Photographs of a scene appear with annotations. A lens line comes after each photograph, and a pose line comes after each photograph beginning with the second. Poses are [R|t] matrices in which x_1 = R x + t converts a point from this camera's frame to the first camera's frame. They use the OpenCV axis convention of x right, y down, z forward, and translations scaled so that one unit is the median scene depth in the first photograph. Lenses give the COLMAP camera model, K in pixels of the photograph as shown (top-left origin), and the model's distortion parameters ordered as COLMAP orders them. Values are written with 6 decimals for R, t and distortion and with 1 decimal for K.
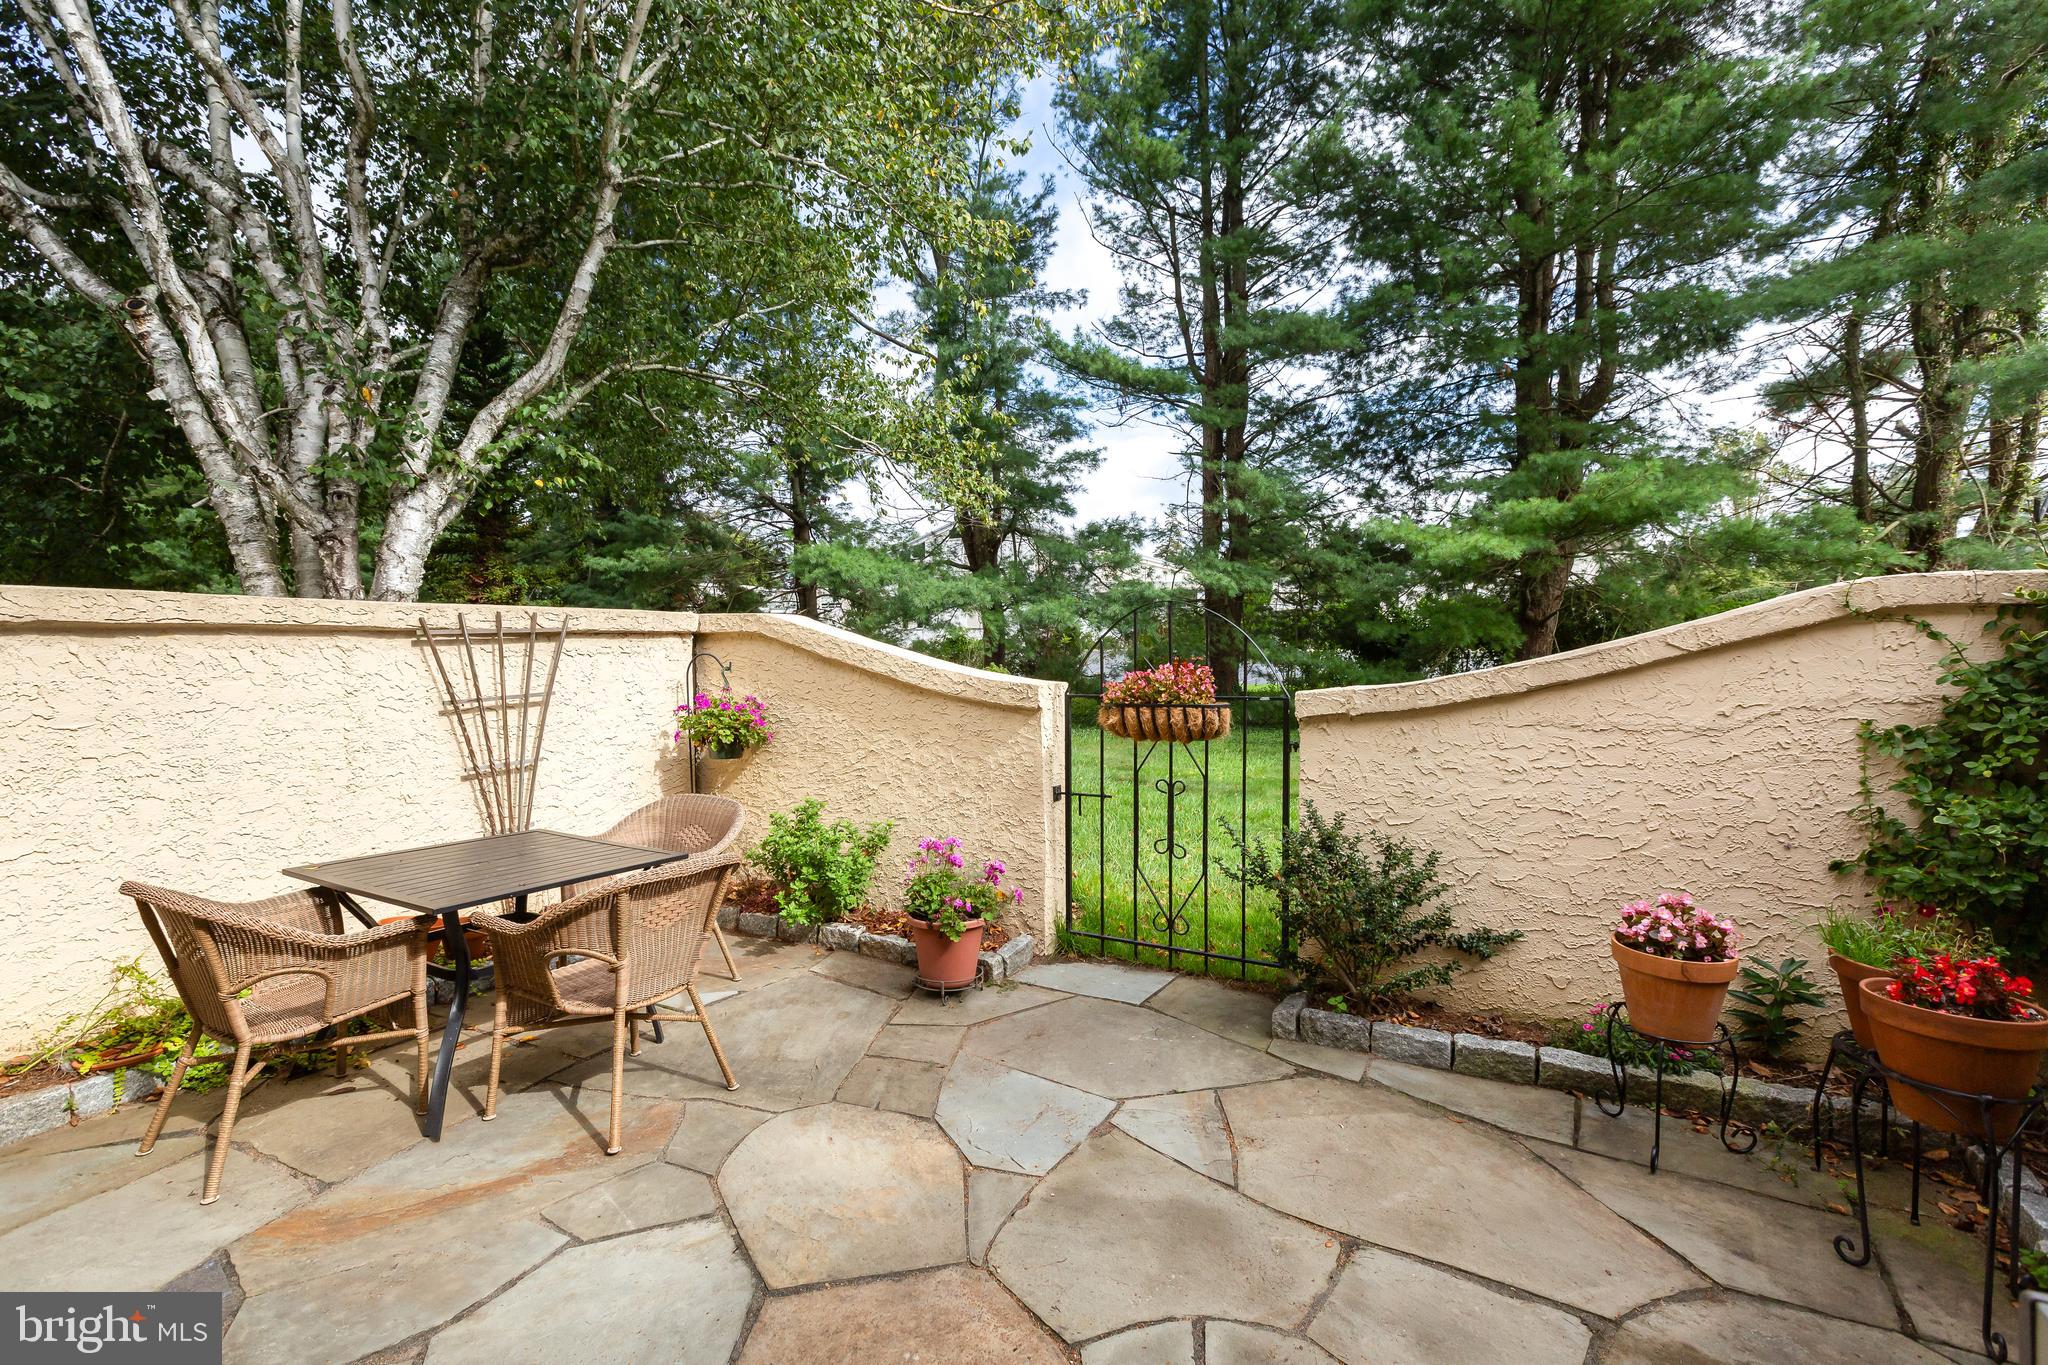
lens RADIAL K [[917.6, 0, 1028.8], [0, 917.6, 677.6], [0, 0, 1]] dist [-0.002961, -0.000067]
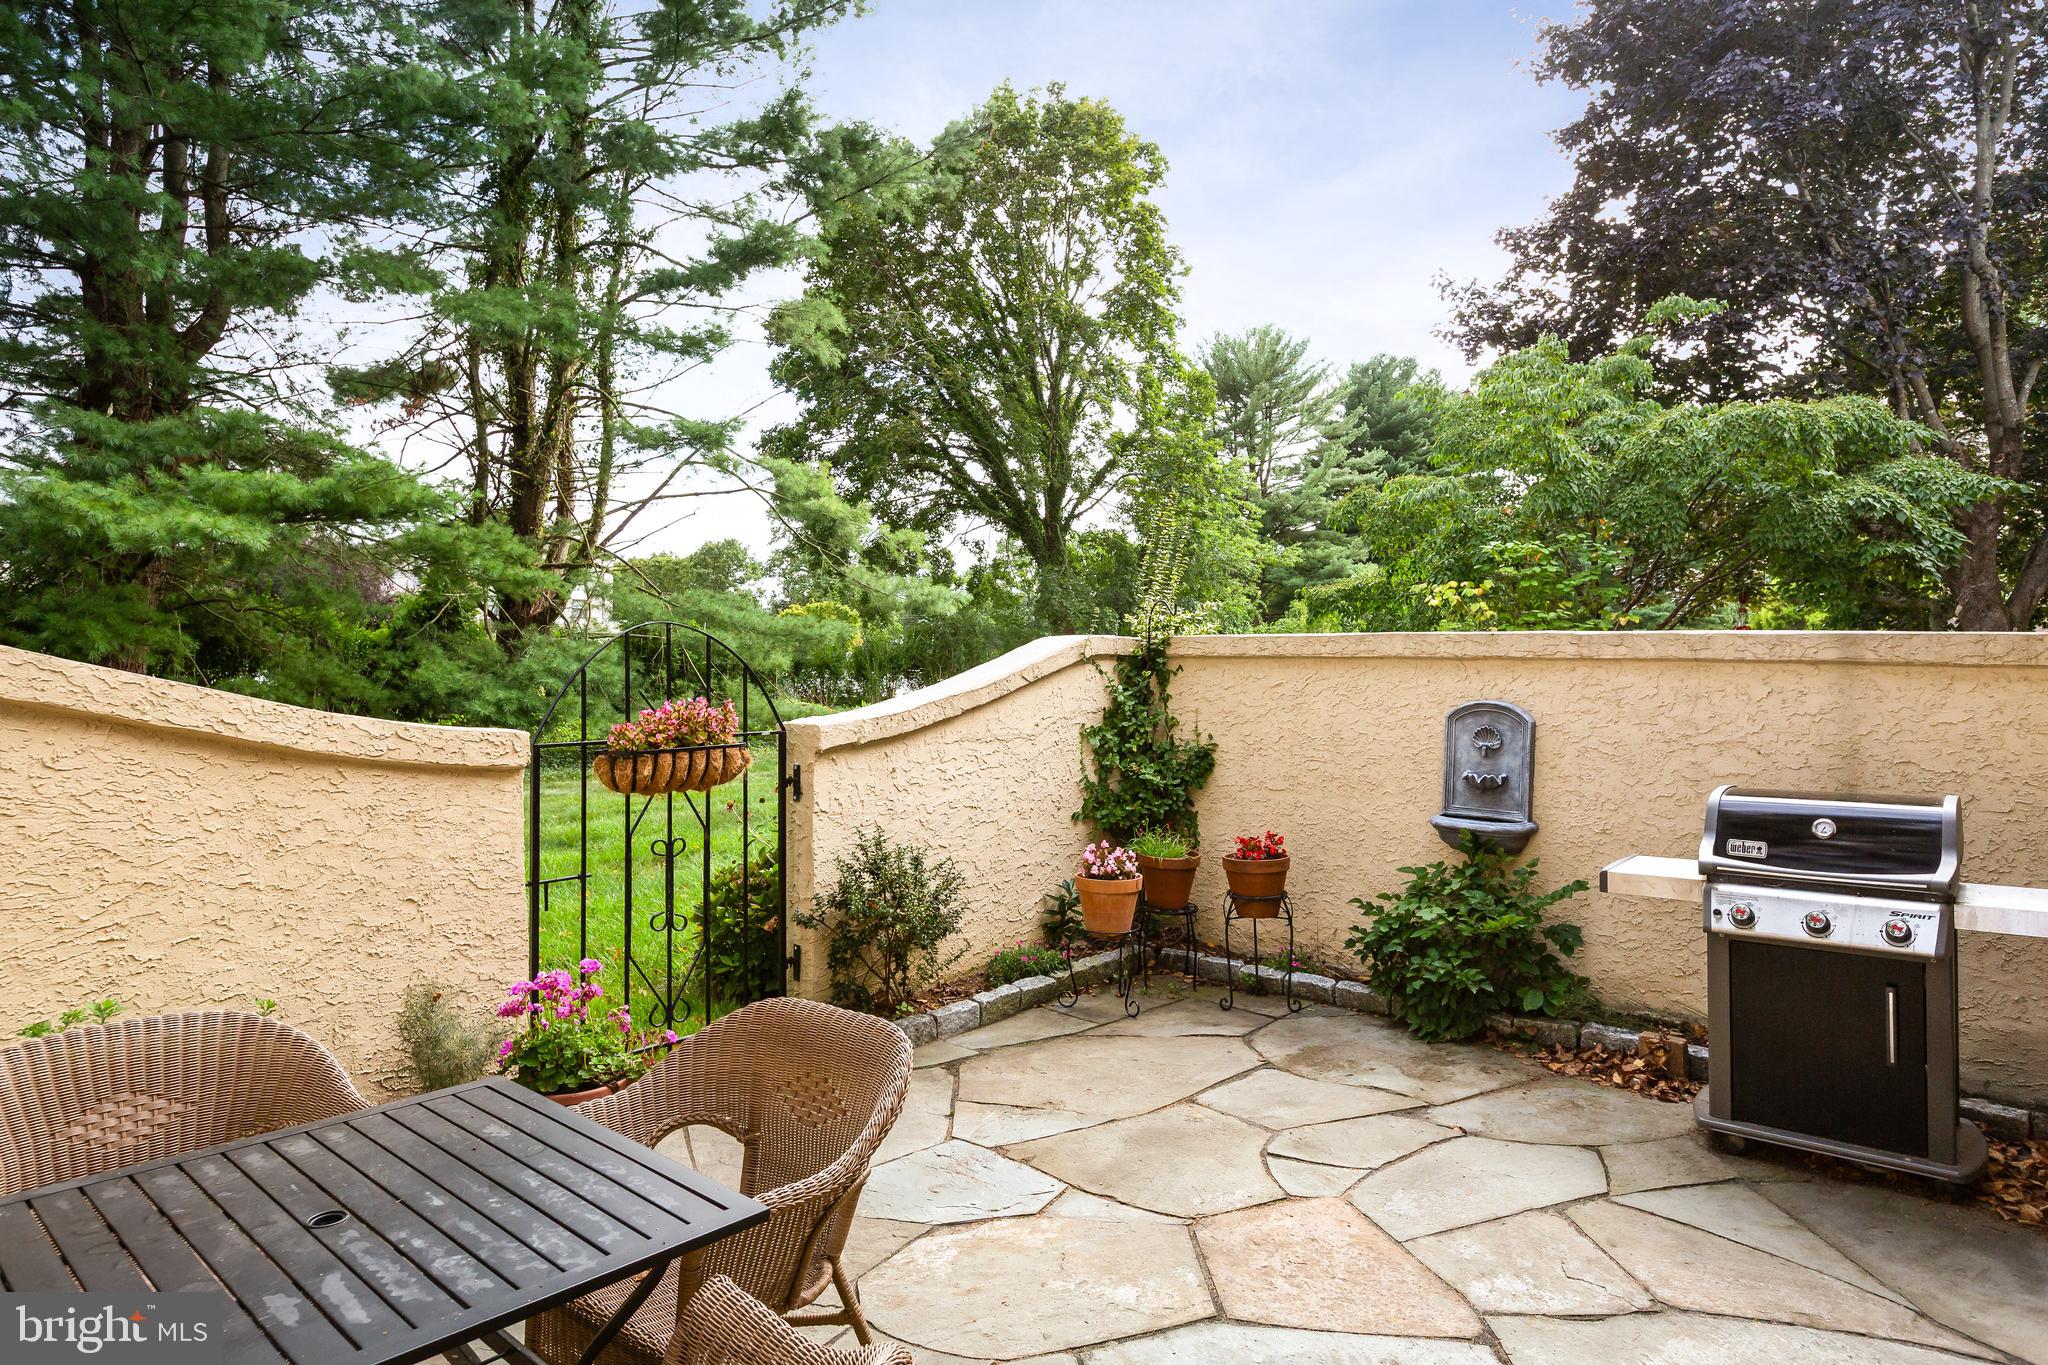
lens RADIAL K [[1177.2, 0, 1034.6], [0, 1177.2, 667.1], [0, 0, 1]] dist [0.012473, 0.001218]
pose [[0.213802, 0.002103, 0.976875, -0.842774], [0.020059, 0.999777, -0.006543, -0.030592], [-0.976671, 0.020994, 0.213713, 0.462173]]
